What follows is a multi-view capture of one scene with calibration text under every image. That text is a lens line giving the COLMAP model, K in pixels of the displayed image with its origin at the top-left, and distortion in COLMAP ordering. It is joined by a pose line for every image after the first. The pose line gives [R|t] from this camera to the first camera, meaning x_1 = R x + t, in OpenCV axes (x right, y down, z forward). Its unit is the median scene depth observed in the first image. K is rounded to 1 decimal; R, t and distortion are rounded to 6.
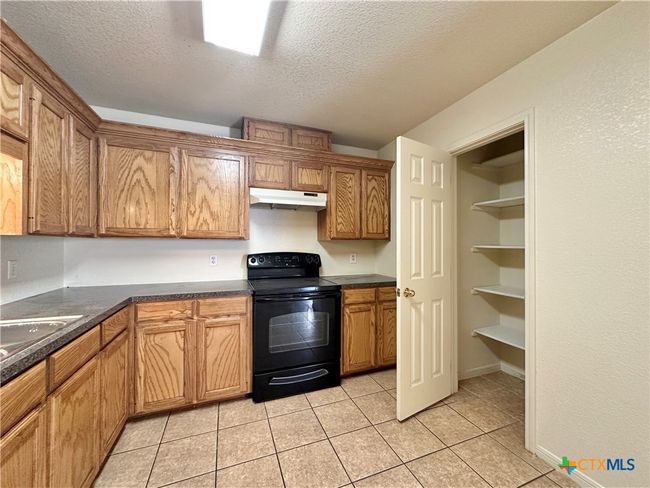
lens RADIAL K [[260.1, 0, 325.0], [0, 260.1, 244.0], [0, 0, 1]] dist [0.001846, 0.000688]
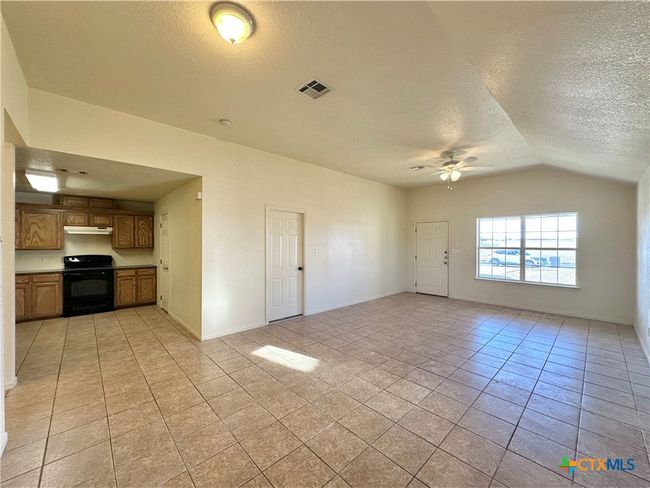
lens RADIAL K [[260.1, 0, 325.0], [0, 260.1, 244.0], [0, 0, 1]] dist [0.001846, 0.000688]
pose [[0.930973, -0.003447, 0.365071, 1.081200], [-0.001260, 0.999919, 0.012655, -0.107349], [-0.365085, -0.012242, 0.930894, -2.089765]]
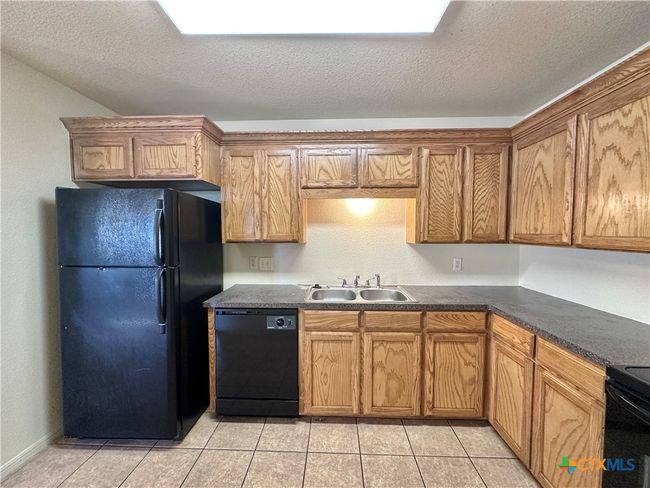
lens RADIAL K [[260.1, 0, 325.0], [0, 260.1, 244.0], [0, 0, 1]] dist [0.001846, 0.000688]
pose [[-0.399141, 0.041327, -0.915958, 0.350231], [0.000008, 0.998984, 0.045069, -0.063981], [0.916889, 0.017981, -0.398736, 0.678757]]
